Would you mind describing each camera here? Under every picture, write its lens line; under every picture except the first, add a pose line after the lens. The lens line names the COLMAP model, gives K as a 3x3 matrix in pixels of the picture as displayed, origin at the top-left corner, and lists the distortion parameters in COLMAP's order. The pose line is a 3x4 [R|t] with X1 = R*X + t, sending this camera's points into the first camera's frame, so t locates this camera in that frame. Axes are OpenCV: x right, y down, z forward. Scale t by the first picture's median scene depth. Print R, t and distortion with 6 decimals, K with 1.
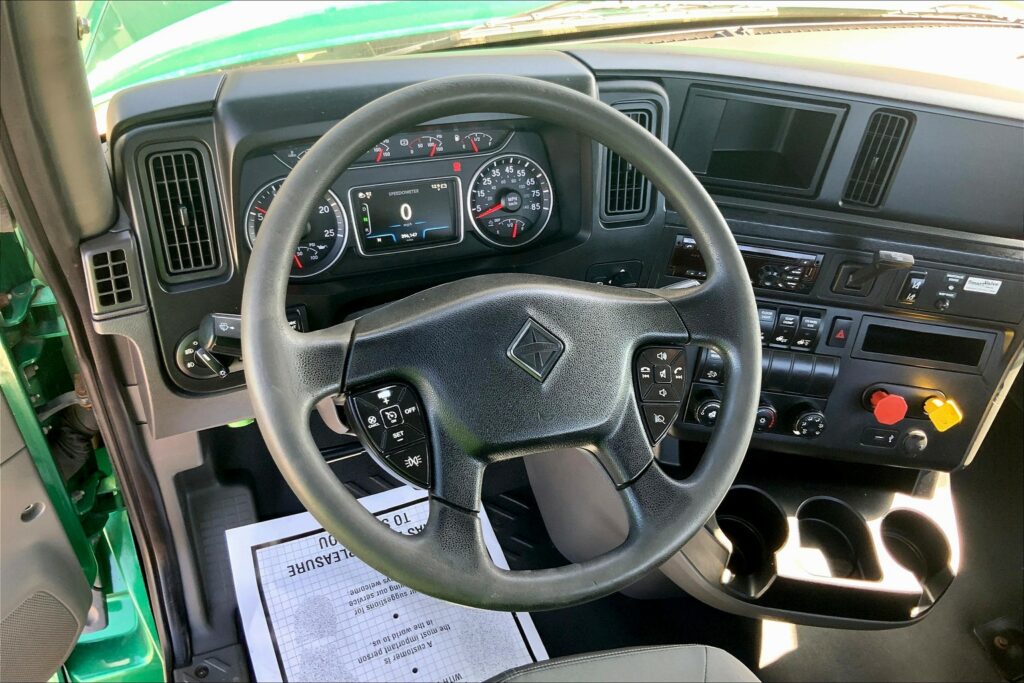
lens RADIAL K [[847.8, 0, 507.1], [0, 847.8, 343.2], [0, 0, 1]] dist [0.075648, -0.158587]
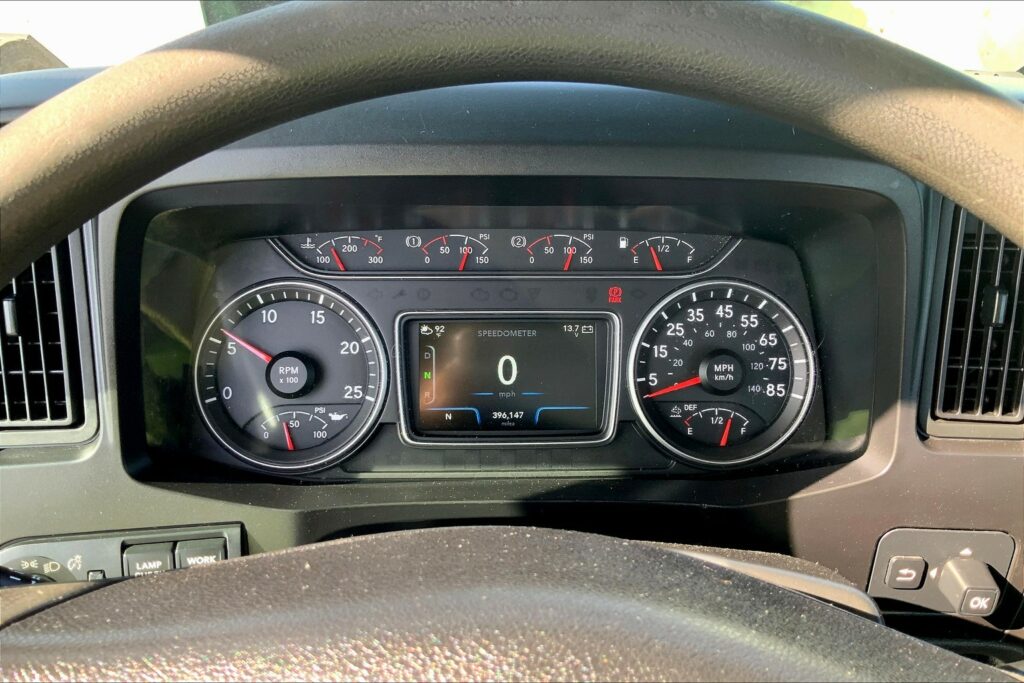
lens RADIAL K [[847.8, 0, 494.3], [0, 847.8, 332.3], [0, 0, 1]] dist [0.075648, -0.158587]
pose [[0.935289, 0.083144, -0.343980, 0.049400], [-0.162885, 0.964067, -0.209863, -0.063356], [0.314171, 0.252311, 0.915224, 0.493605]]
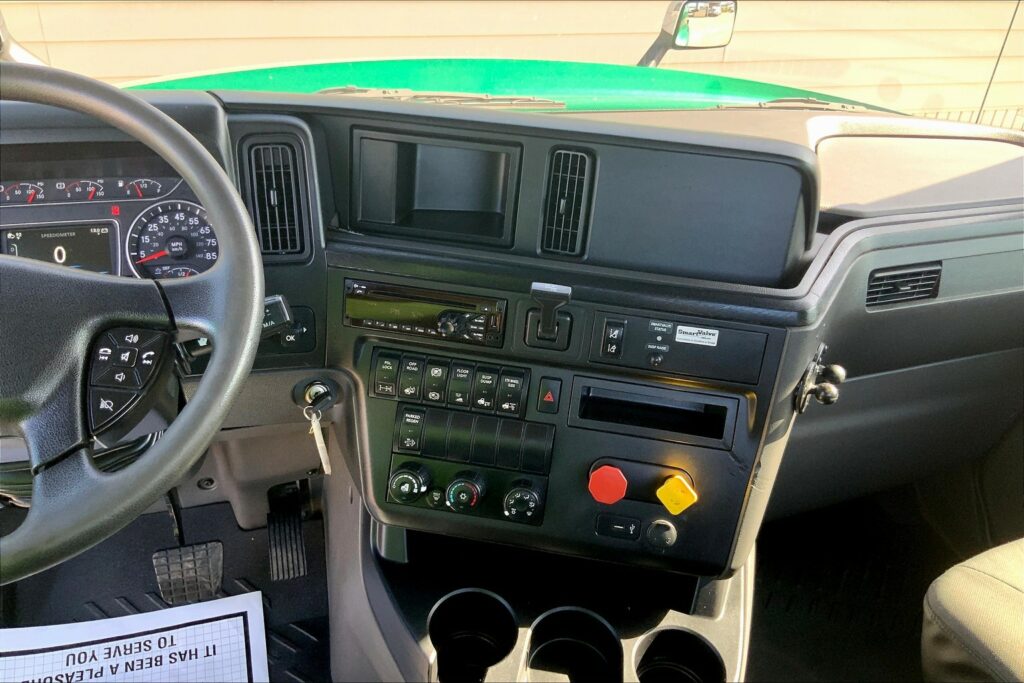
lens RADIAL K [[847.8, 0, 493.6], [0, 847.8, 333.4], [0, 0, 1]] dist [0.075648, -0.158587]
pose [[0.990210, -0.008244, -0.139341, 0.488988], [-0.028176, 0.965901, -0.257374, 0.164271], [0.136711, 0.258780, 0.956213, 0.149054]]
